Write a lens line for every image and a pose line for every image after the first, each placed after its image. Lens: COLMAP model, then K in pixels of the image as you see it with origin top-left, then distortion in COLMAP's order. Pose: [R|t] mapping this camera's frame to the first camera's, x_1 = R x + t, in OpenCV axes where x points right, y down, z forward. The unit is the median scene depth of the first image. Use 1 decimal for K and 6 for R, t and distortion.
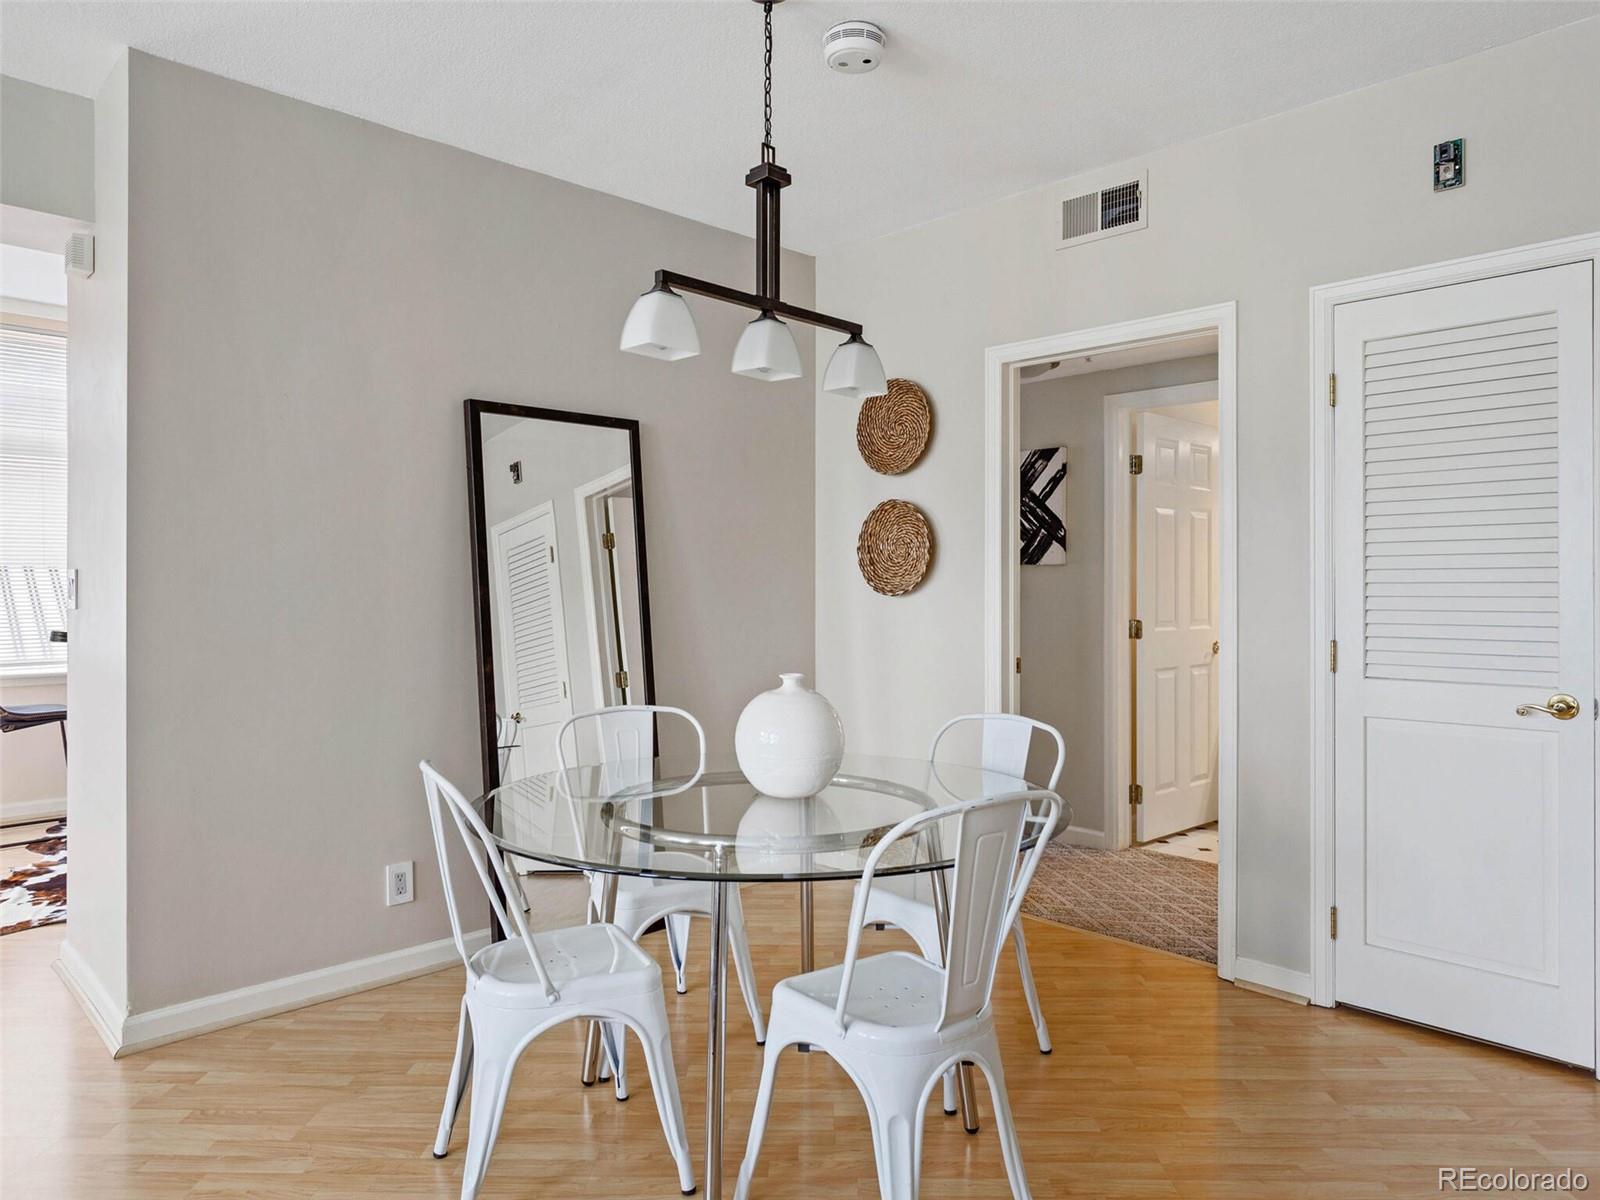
lens RADIAL K [[1041.3, 0, 802.6], [0, 1041.3, 590.9], [0, 0, 1]] dist [-0.012231, 0.004743]
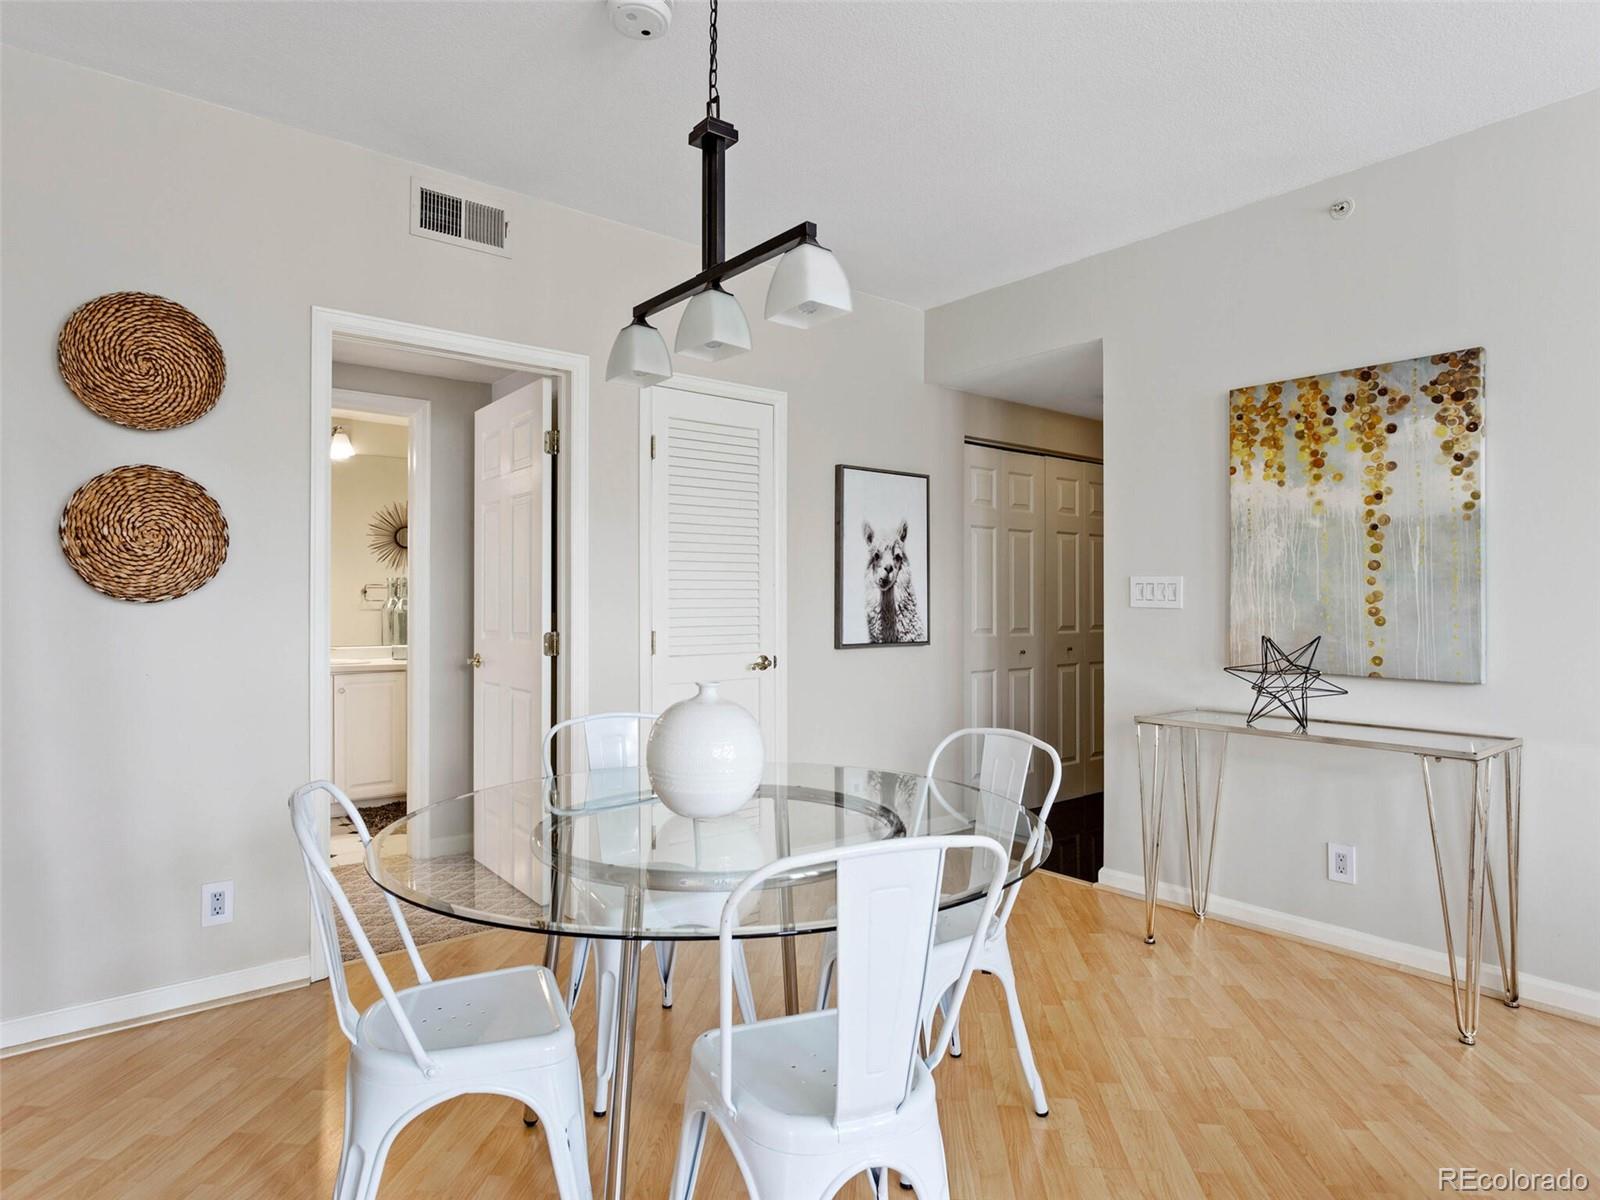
lens RADIAL K [[922.6, 0, 796.1], [0, 922.6, 592.3], [0, 0, 1]] dist [-0.005358, 0.002587]
pose [[0.101655, 0.005735, 0.994803, -0.653221], [0.001937, 0.999980, -0.005963, 0.003044], [-0.994818, 0.002533, 0.101642, 0.678012]]
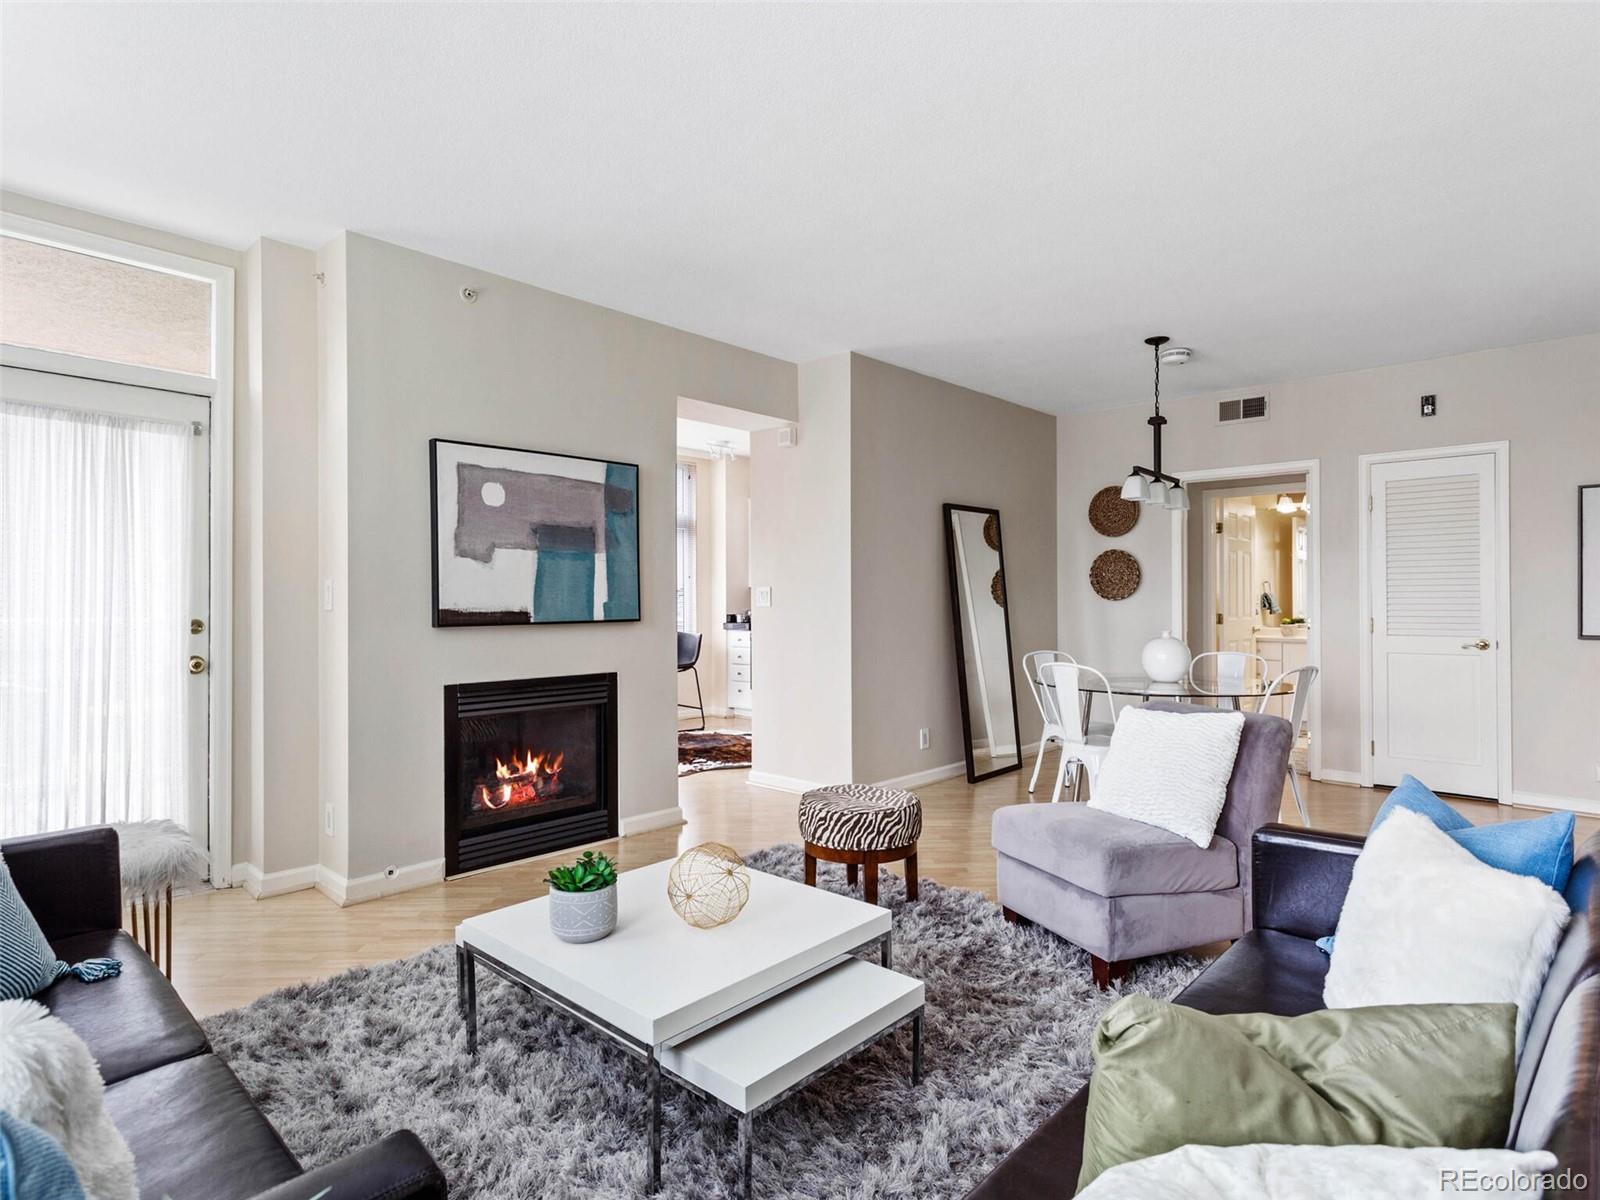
lens RADIAL K [[855.7, 0, 803.3], [0, 855.7, 603.2], [0, 0, 1]] dist [0.000184, 0.004648]
pose [[0.999190, -0.003204, 0.040109, -0.731281], [0.003157, 0.999994, 0.001220, 0.009112], [-0.040112, -0.001092, 0.999195, -0.727519]]
